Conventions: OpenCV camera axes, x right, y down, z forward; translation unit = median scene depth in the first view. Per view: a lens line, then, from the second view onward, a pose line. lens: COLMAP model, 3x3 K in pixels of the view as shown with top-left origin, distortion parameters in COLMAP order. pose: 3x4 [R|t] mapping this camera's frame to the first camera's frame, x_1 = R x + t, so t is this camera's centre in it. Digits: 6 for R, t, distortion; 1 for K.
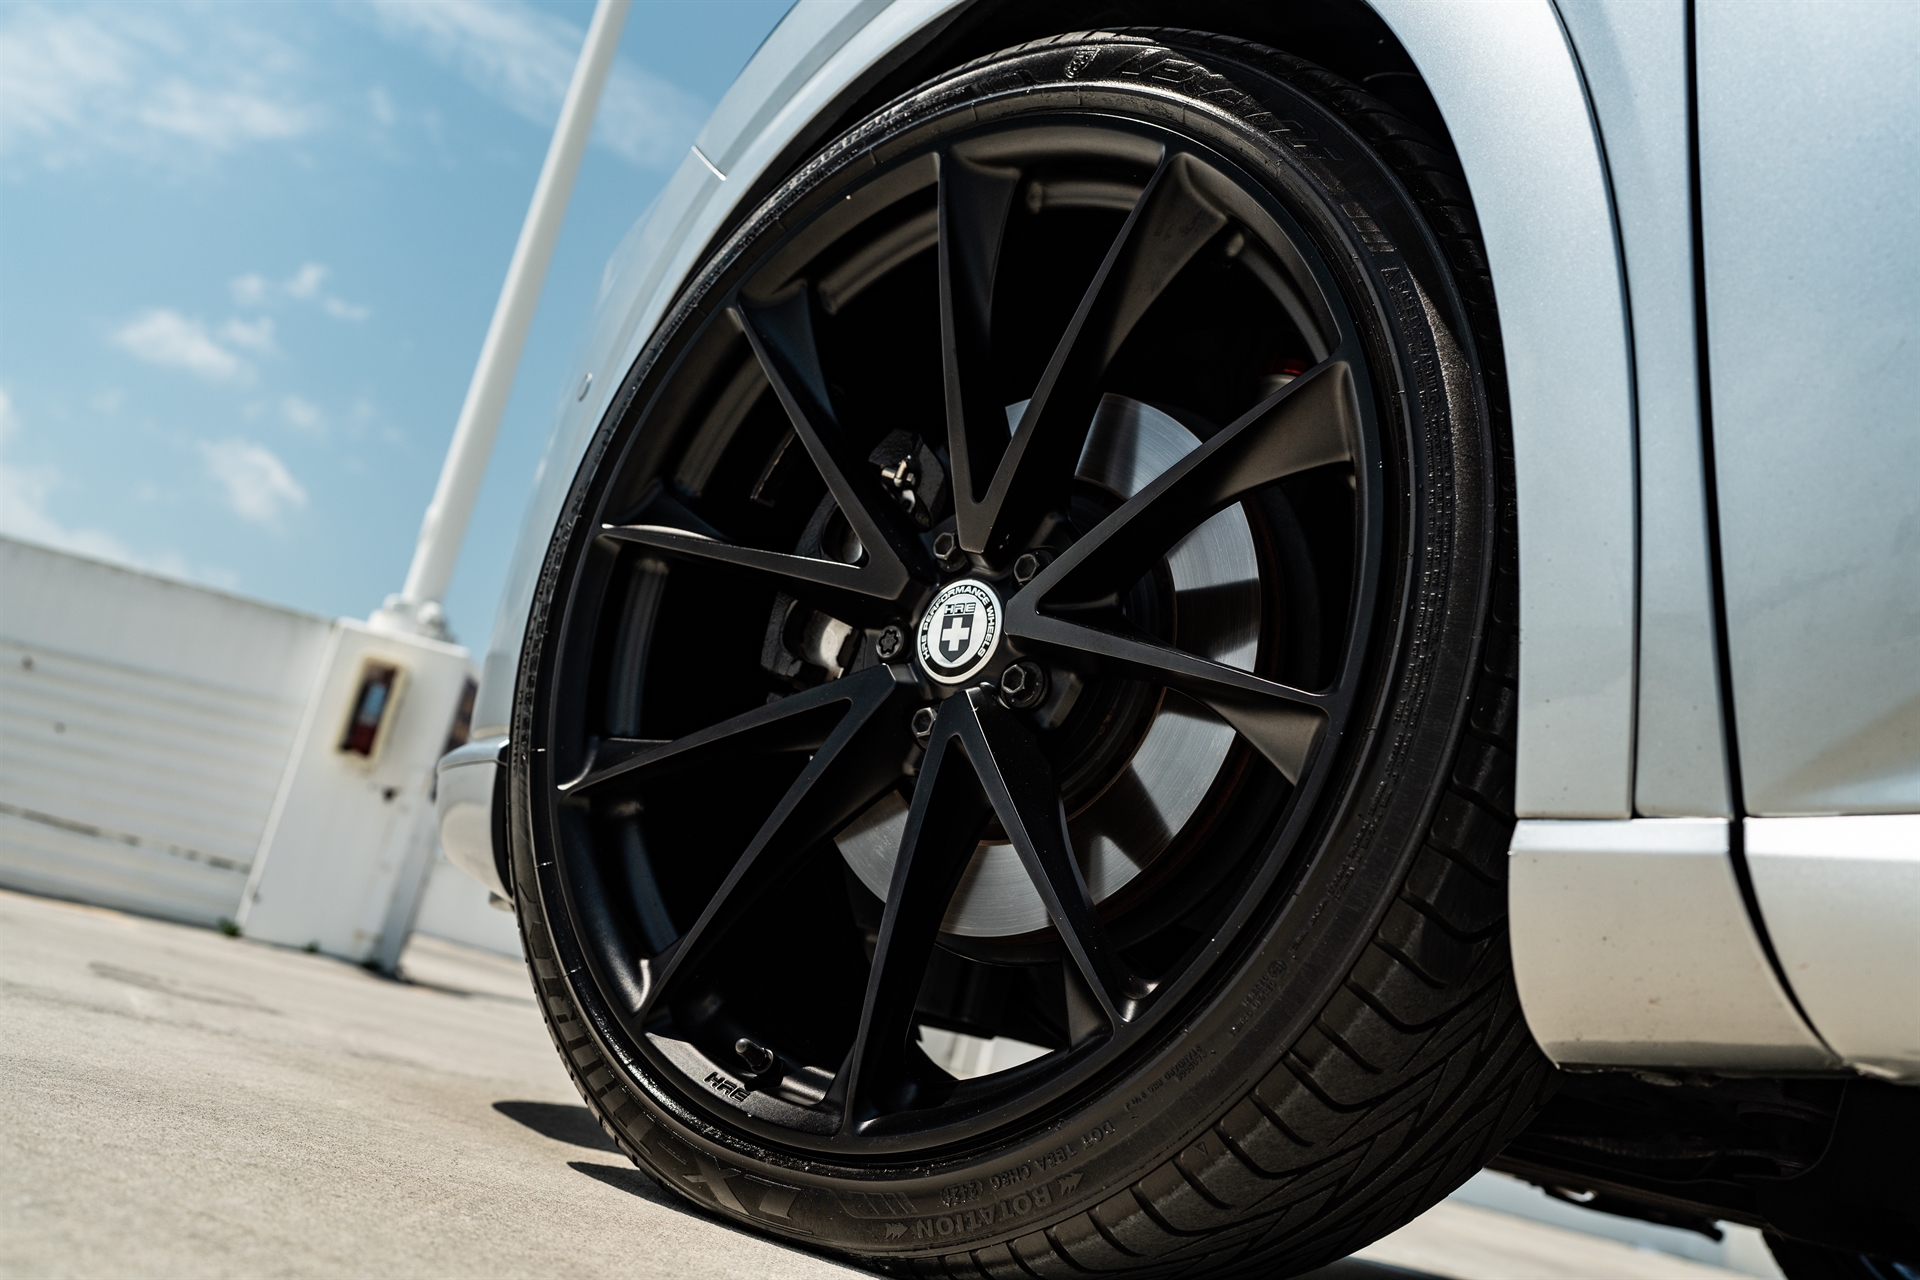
lens RADIAL K [[1851.8, 0, 960.0], [0, 1851.8, 640.0], [0, 0, 1]] dist [-0.009990, -0.004638]
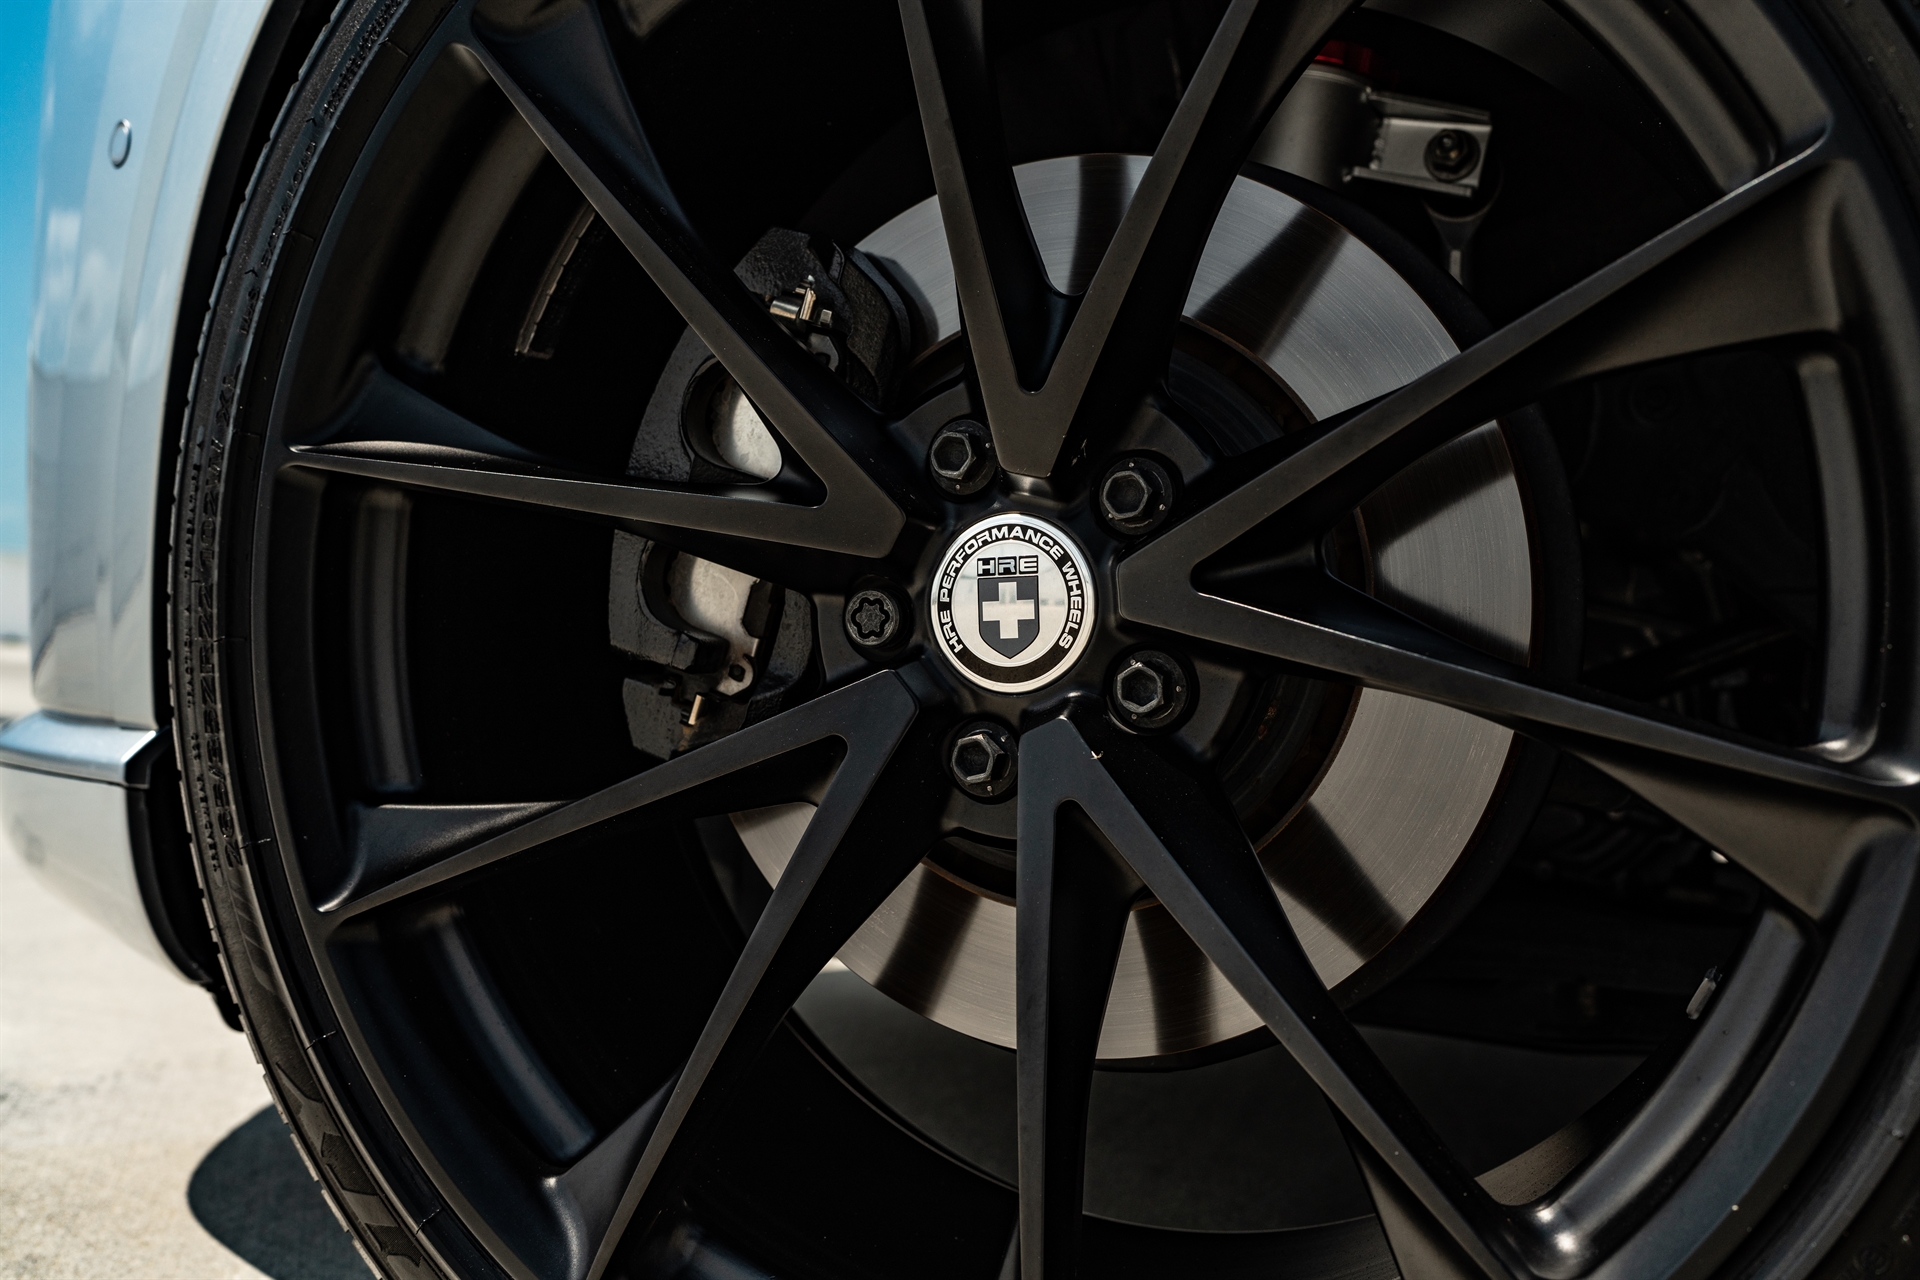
lens RADIAL K [[1851.8, 0, 960.0], [0, 1851.8, 640.0], [0, 0, 1]] dist [-0.009990, -0.004638]
pose [[0.949780, -0.166323, 0.265056, -0.174448], [0.097312, 0.962037, 0.254981, -0.145505], [-0.297403, -0.216383, 0.929909, 0.426964]]
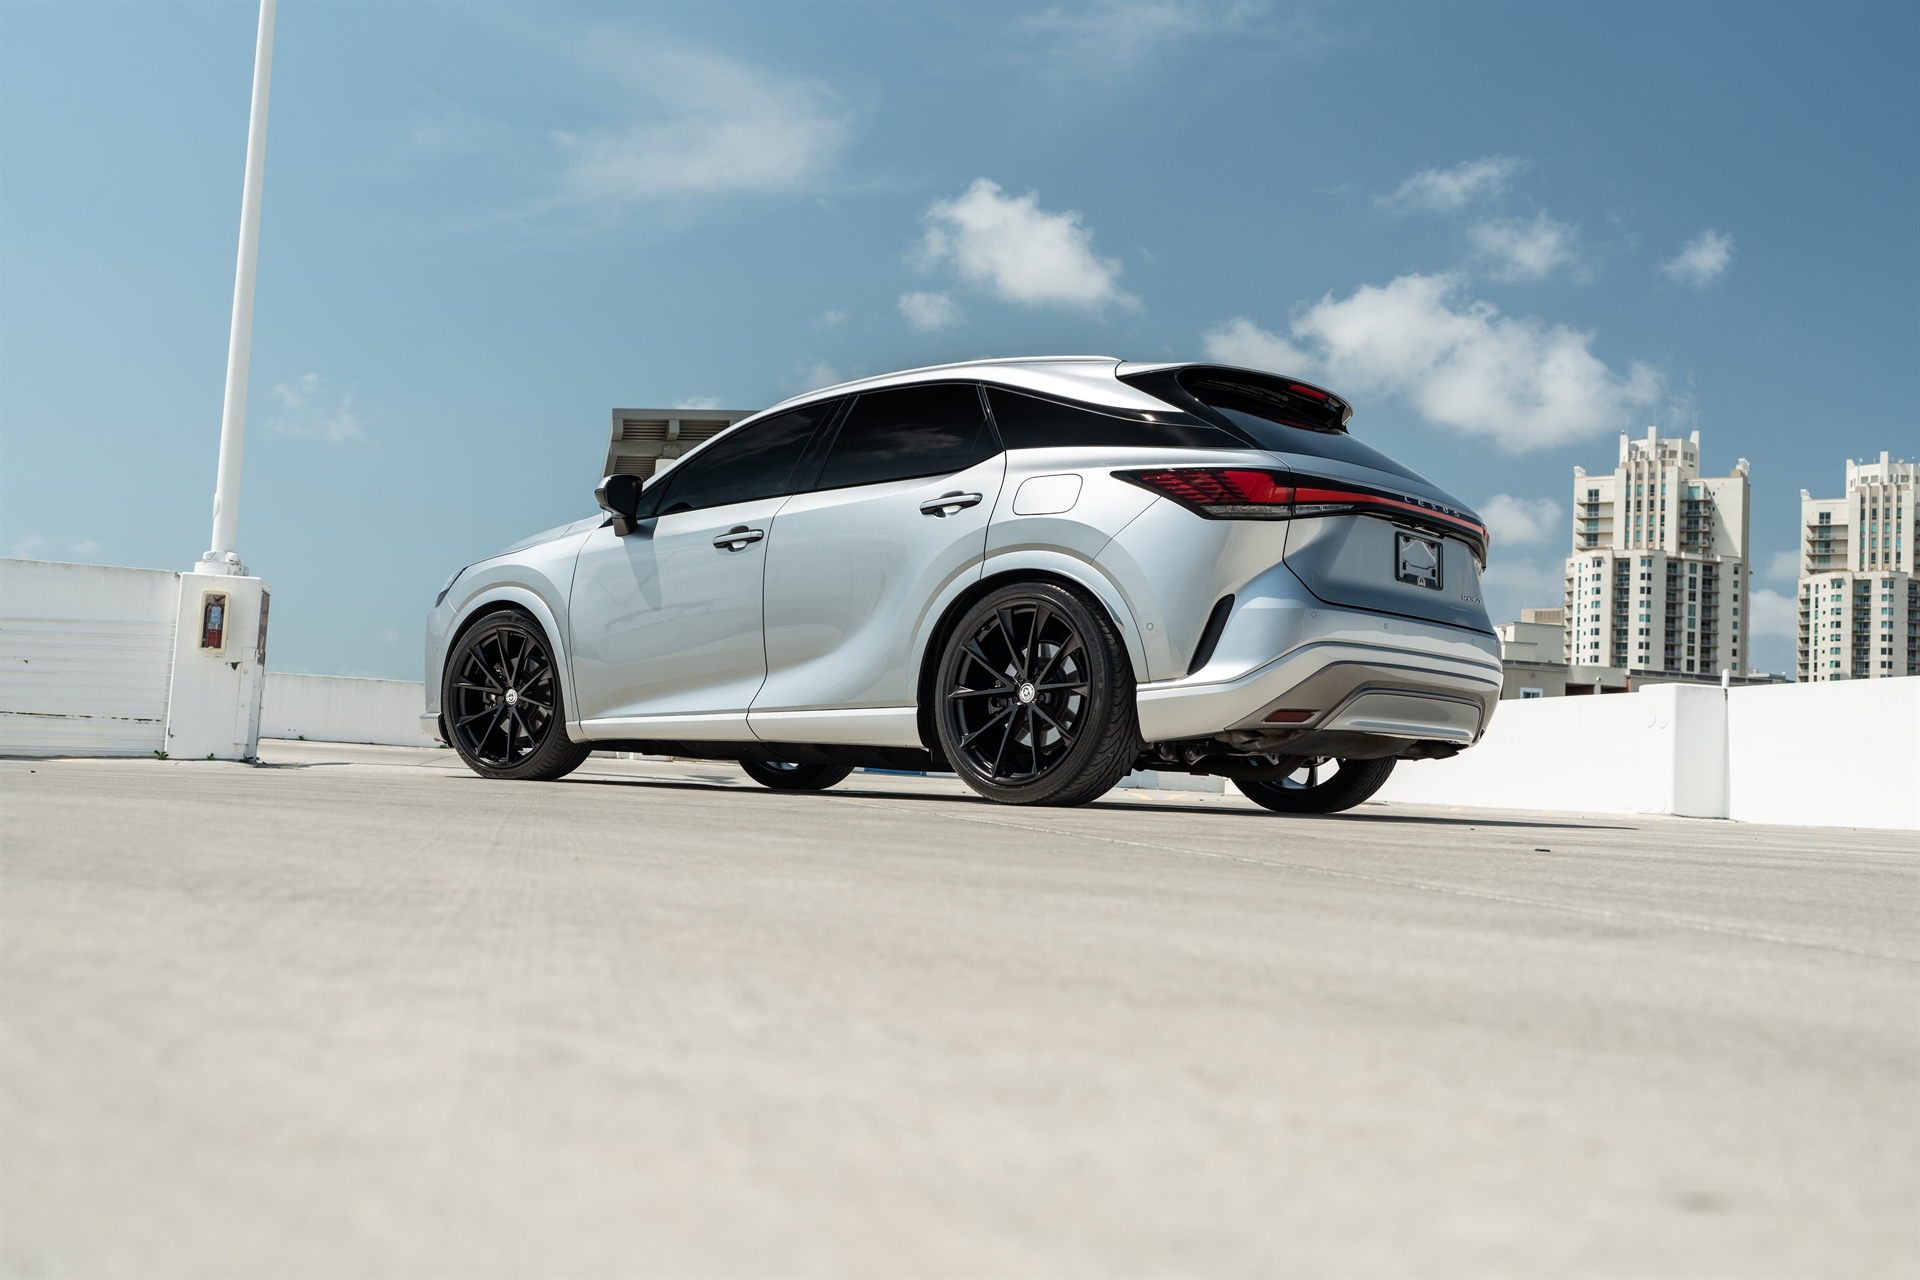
lens RADIAL K [[1851.8, 0, 960.0], [0, 1851.8, 640.0], [0, 0, 1]] dist [-0.009990, -0.004638]
pose [[0.969938, -0.174418, 0.169698, 0.502353], [0.141147, 0.971281, 0.191549, -1.335880], [-0.198235, -0.161838, 0.966701, -6.203024]]
